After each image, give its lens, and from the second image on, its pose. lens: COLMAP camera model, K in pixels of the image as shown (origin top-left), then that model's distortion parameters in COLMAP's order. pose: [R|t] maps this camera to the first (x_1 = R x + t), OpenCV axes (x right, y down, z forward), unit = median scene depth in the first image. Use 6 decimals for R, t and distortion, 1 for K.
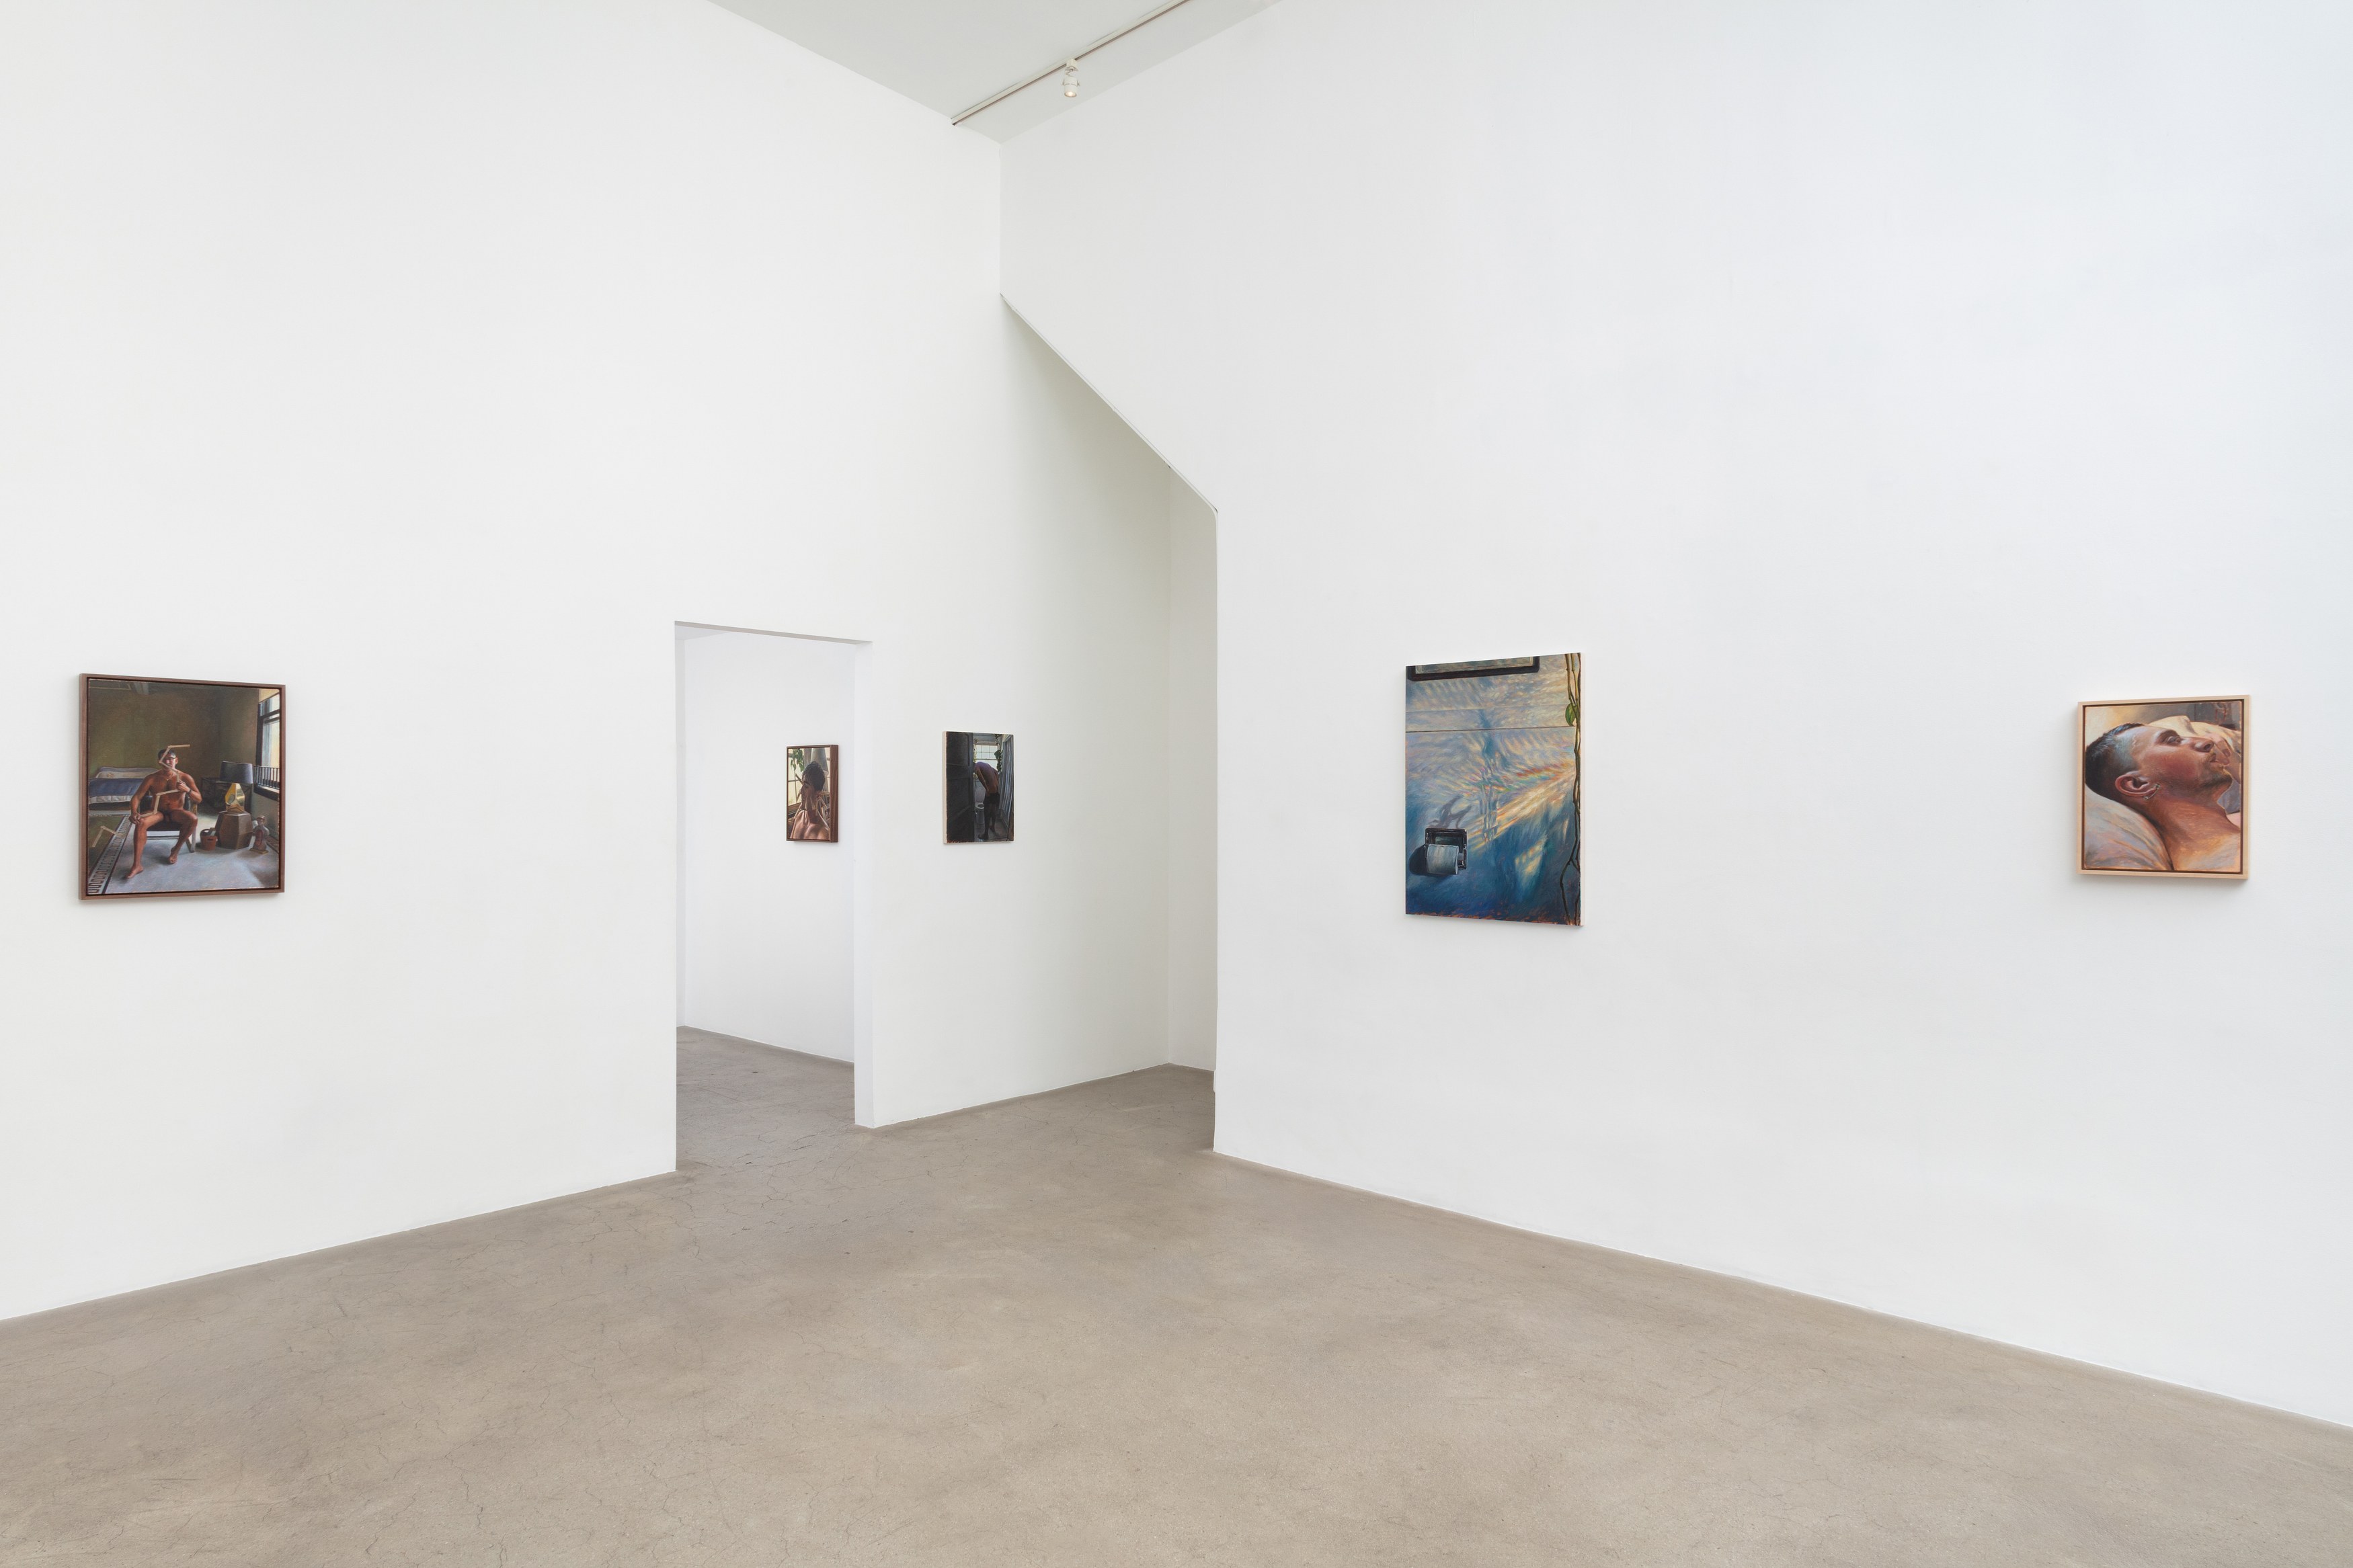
lens RADIAL K [[1356.3, 0, 1152.6], [0, 1356.3, 805.9], [0, 0, 1]] dist [0.016398, -0.002116]
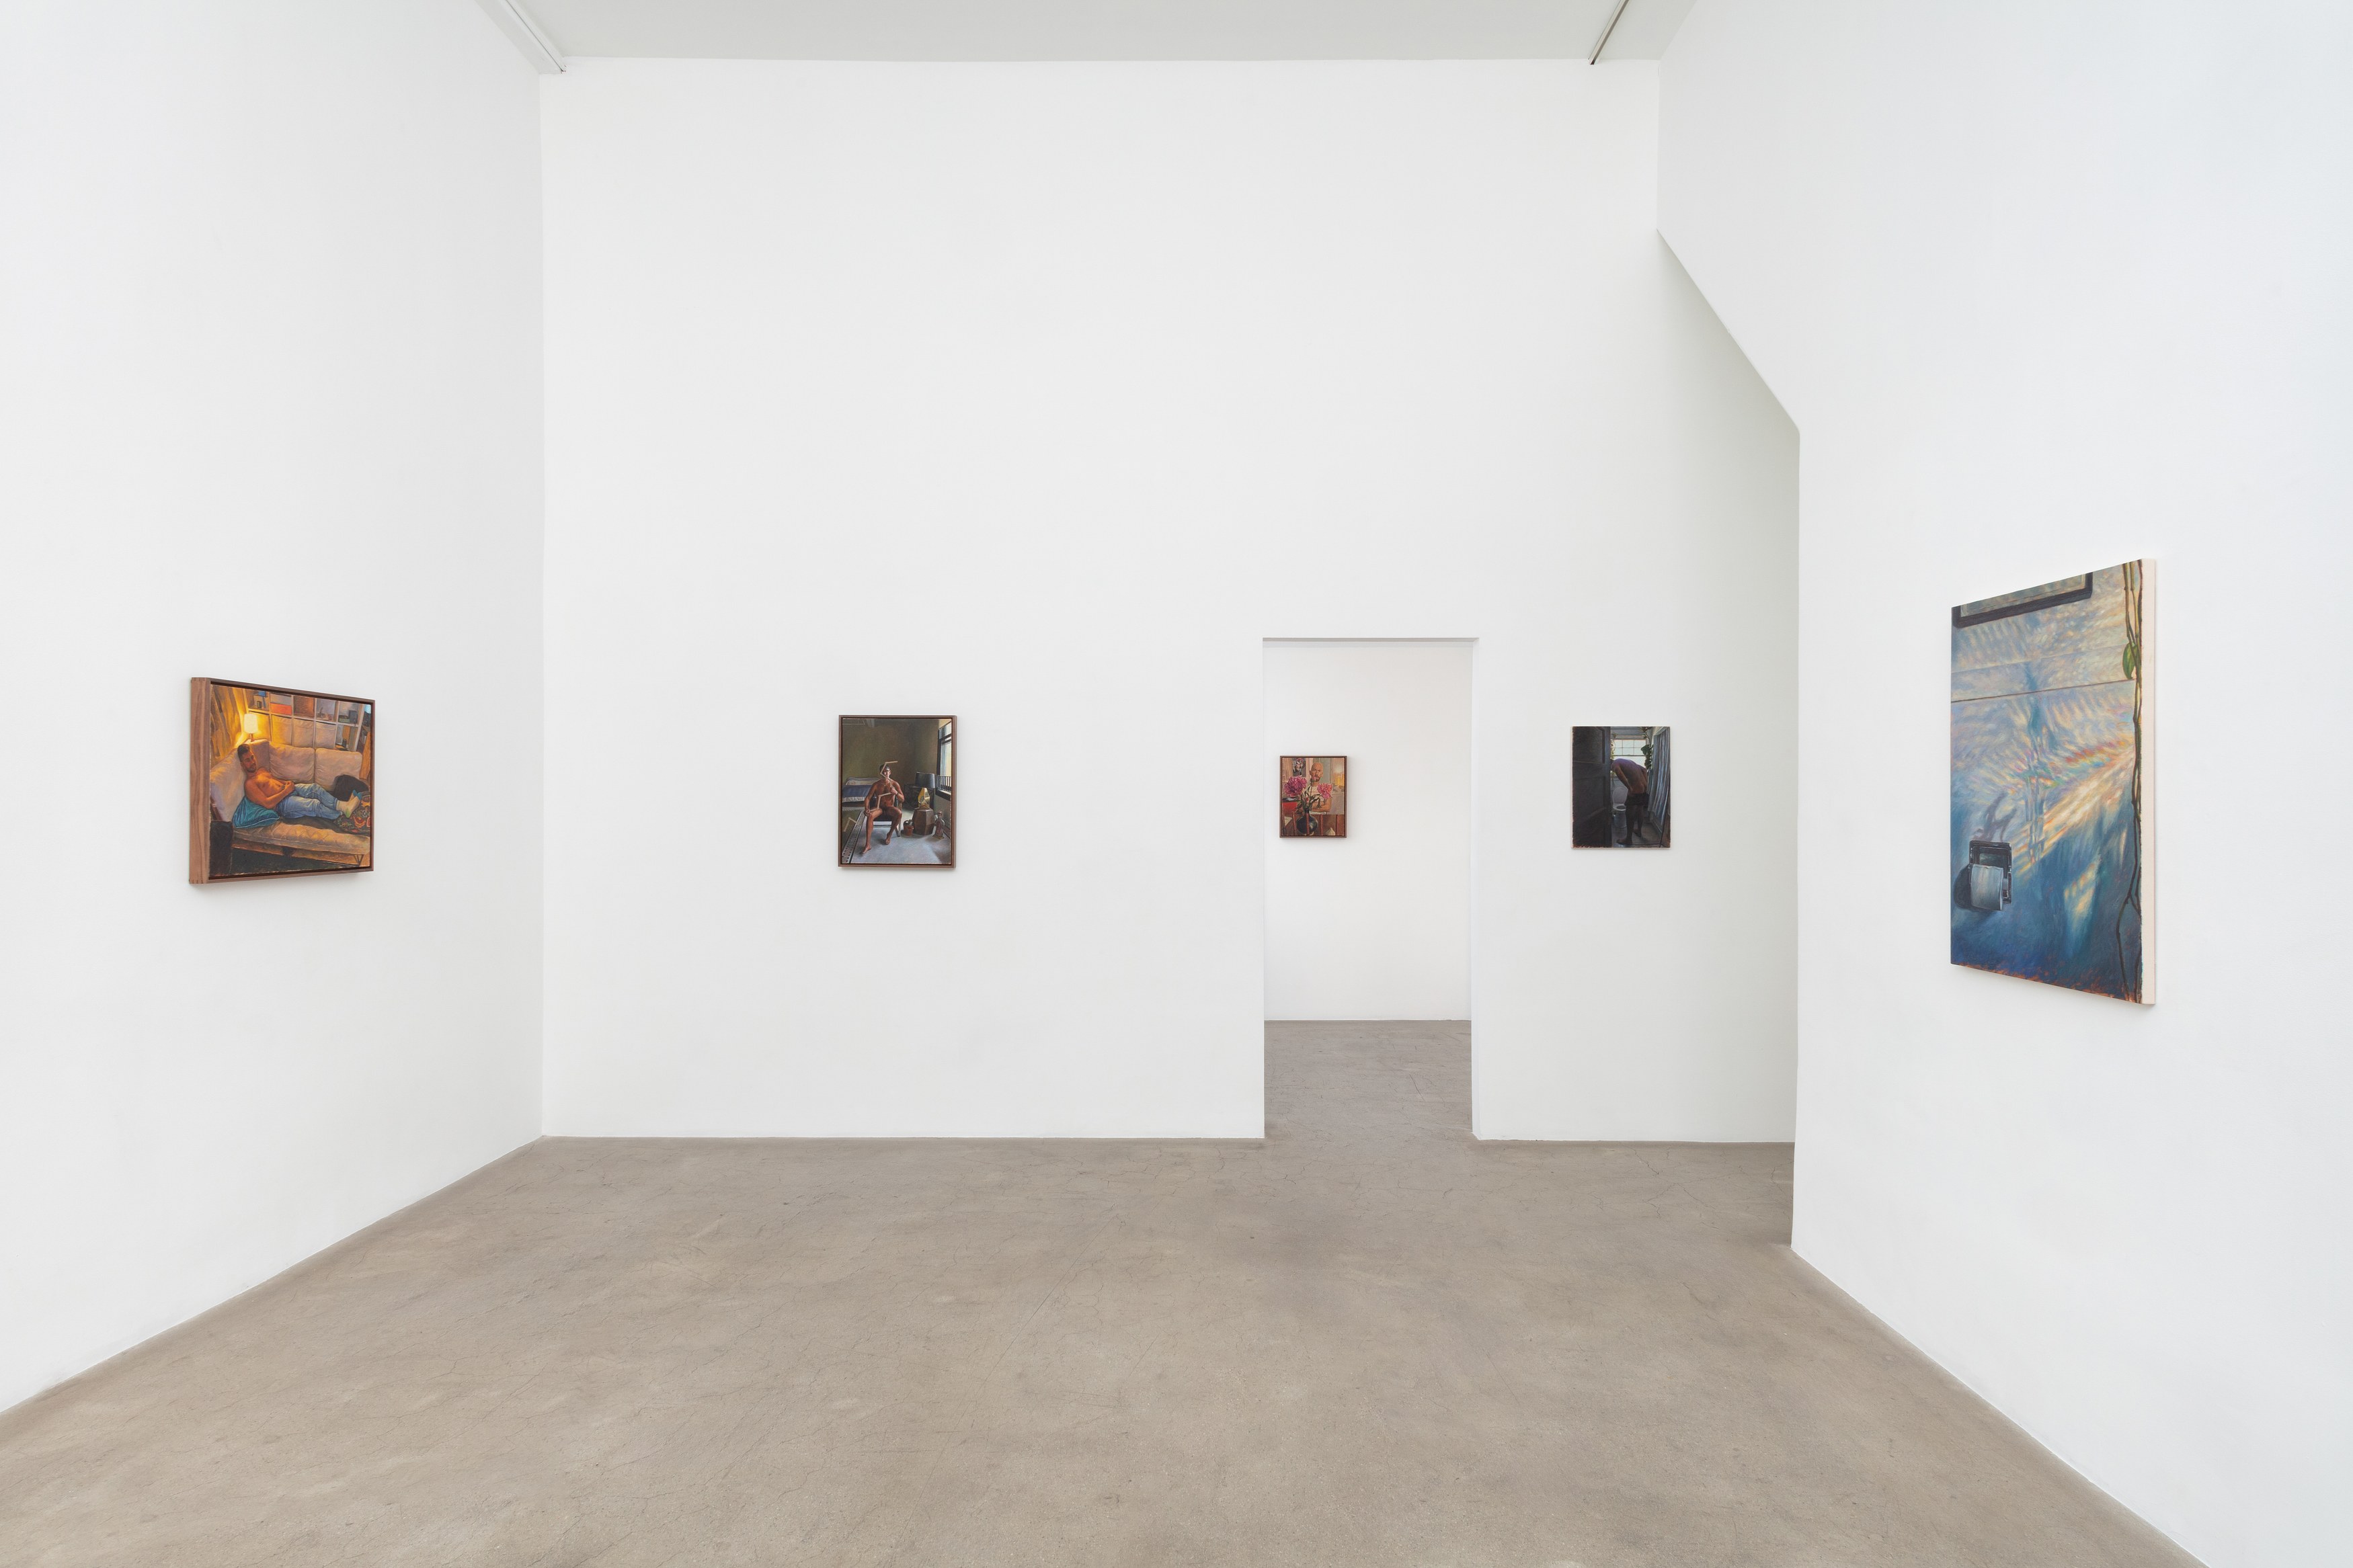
lens RADIAL K [[1329.2, 0, 1160.7], [0, 1329.2, 802.4], [0, 0, 1]] dist [0.019644, -0.003363]
pose [[0.664260, 0.000831, -0.747501, 0.461471], [-0.004762, 0.999984, -0.003120, 0.001168], [0.747486, 0.005632, 0.664253, 0.258775]]
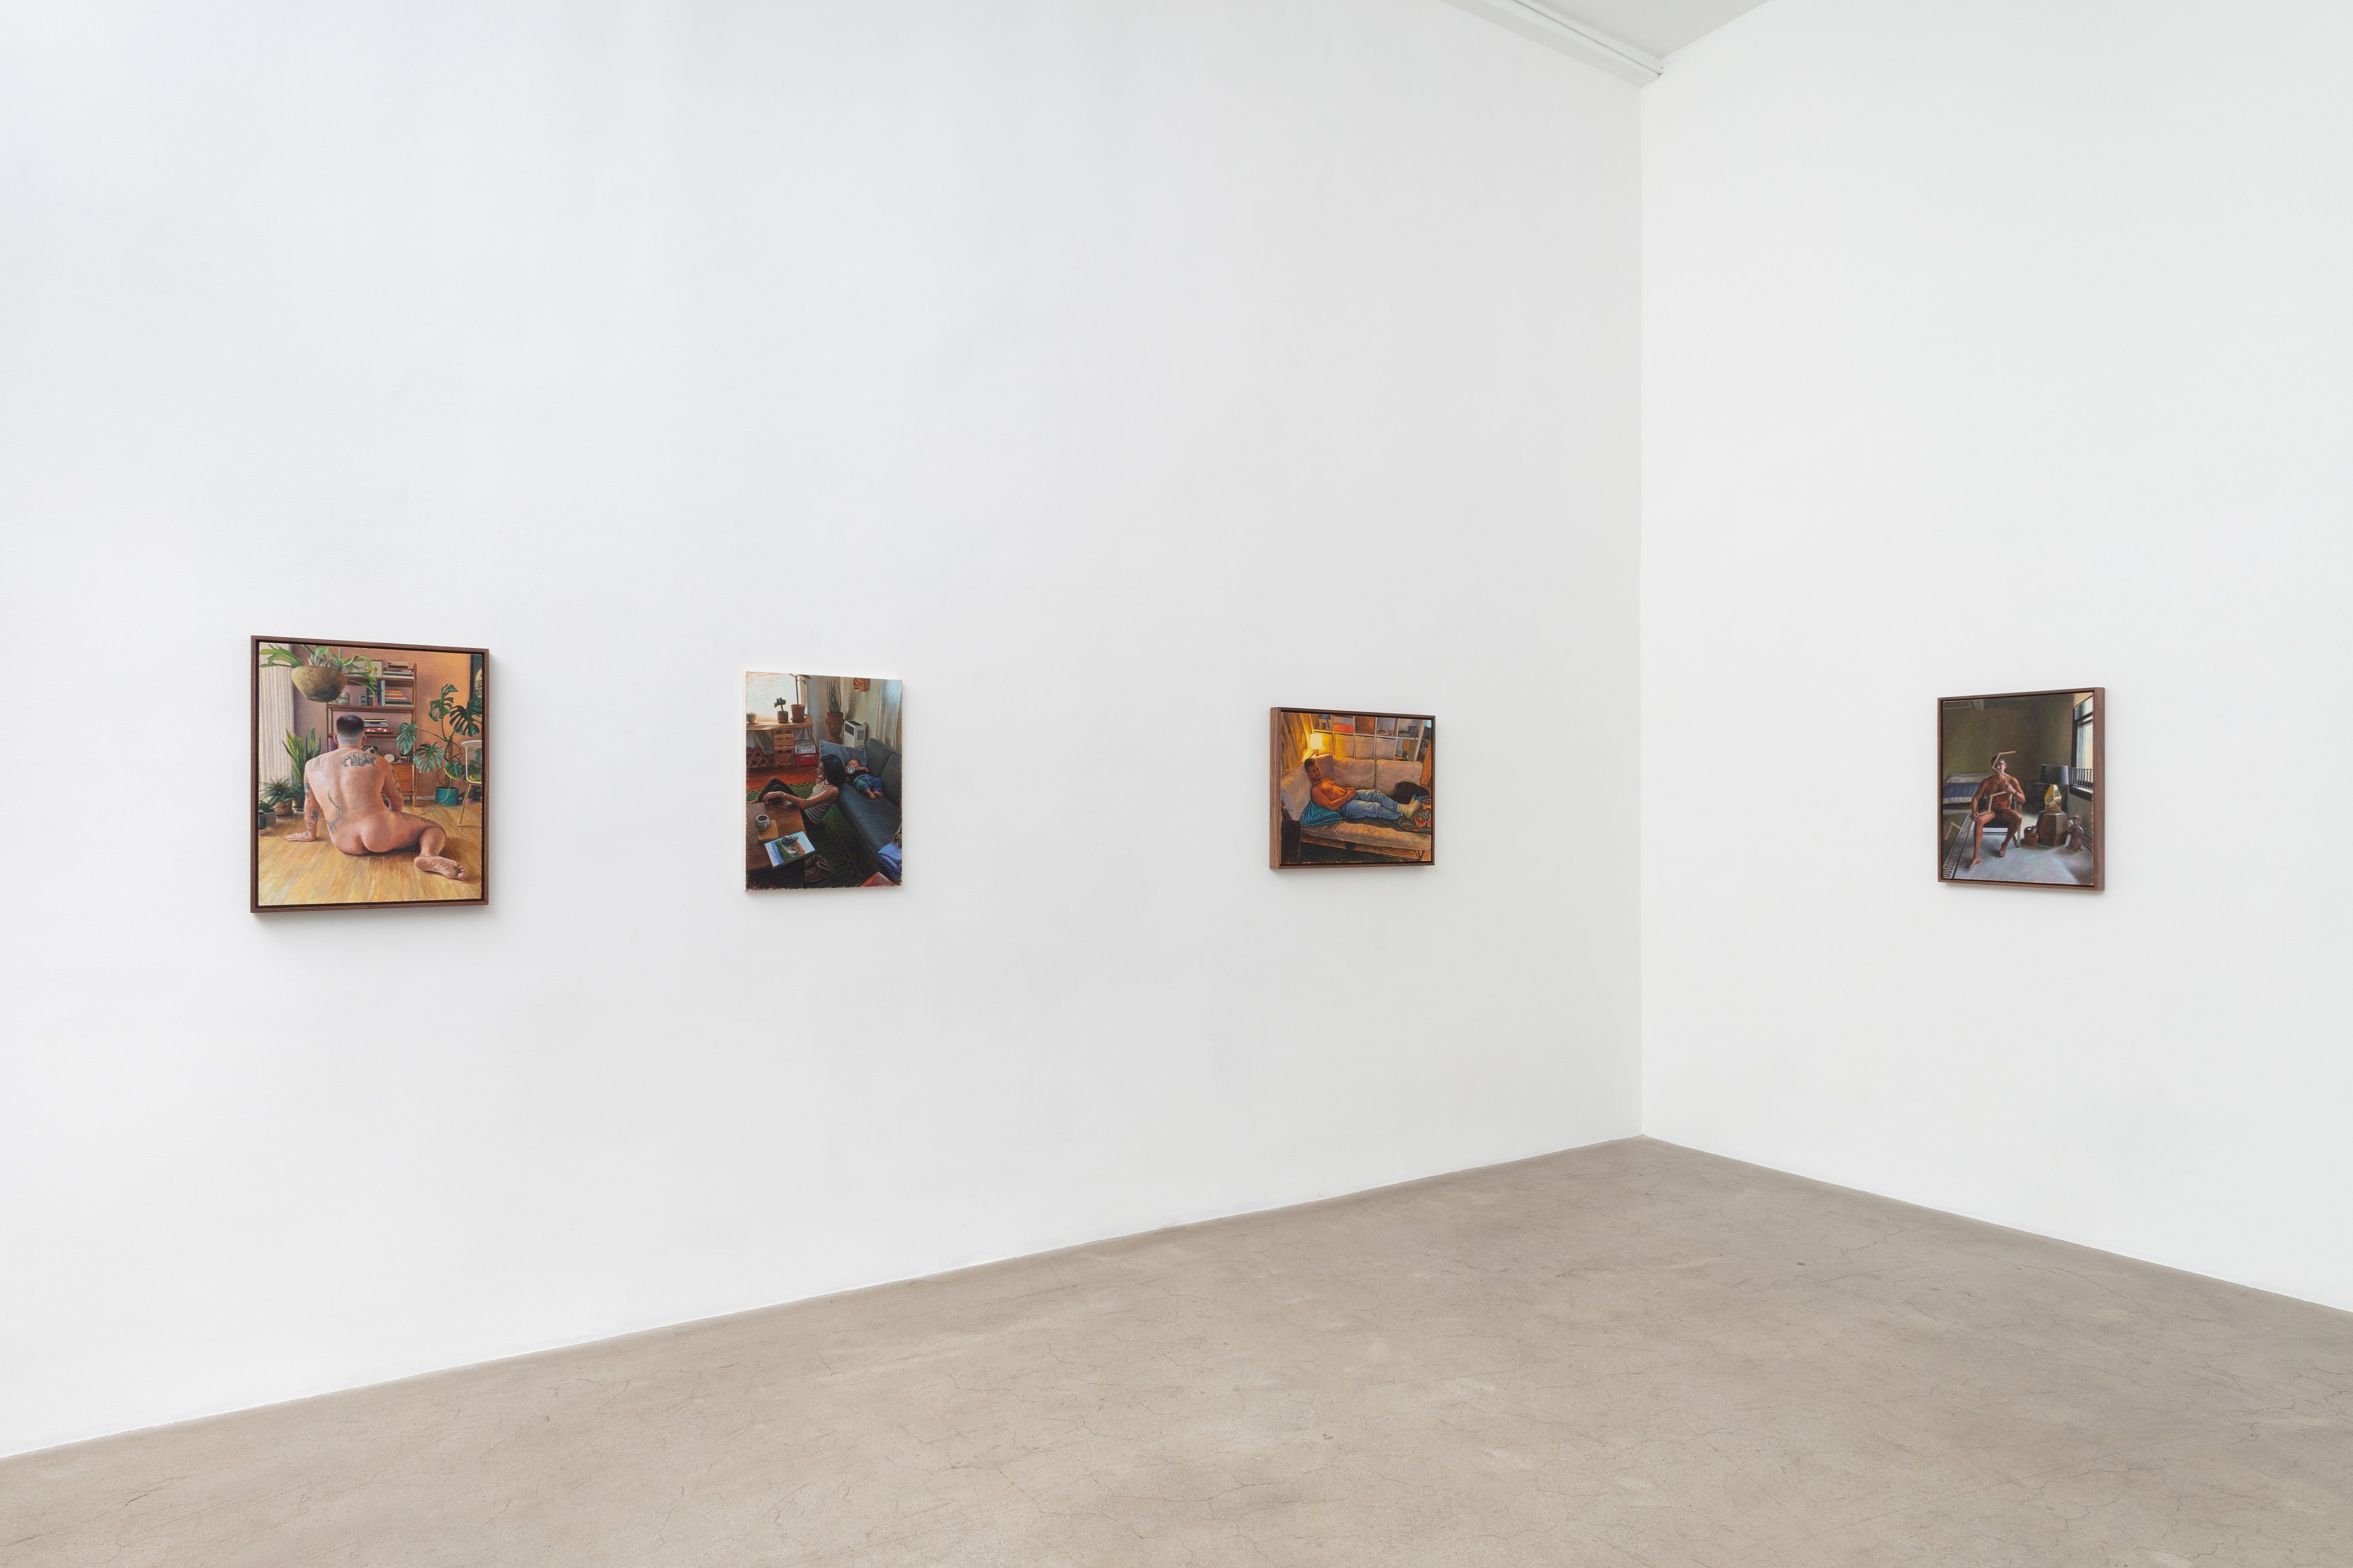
lens RADIAL K [[1329.2, 0, 1160.7], [0, 1329.2, 802.4], [0, 0, 1]] dist [0.019644, -0.003363]
pose [[-0.258275, -0.004116, -0.966063, 0.483488], [-0.003465, 0.999988, -0.003335, 0.002987], [0.966065, 0.002486, -0.258286, 0.548915]]
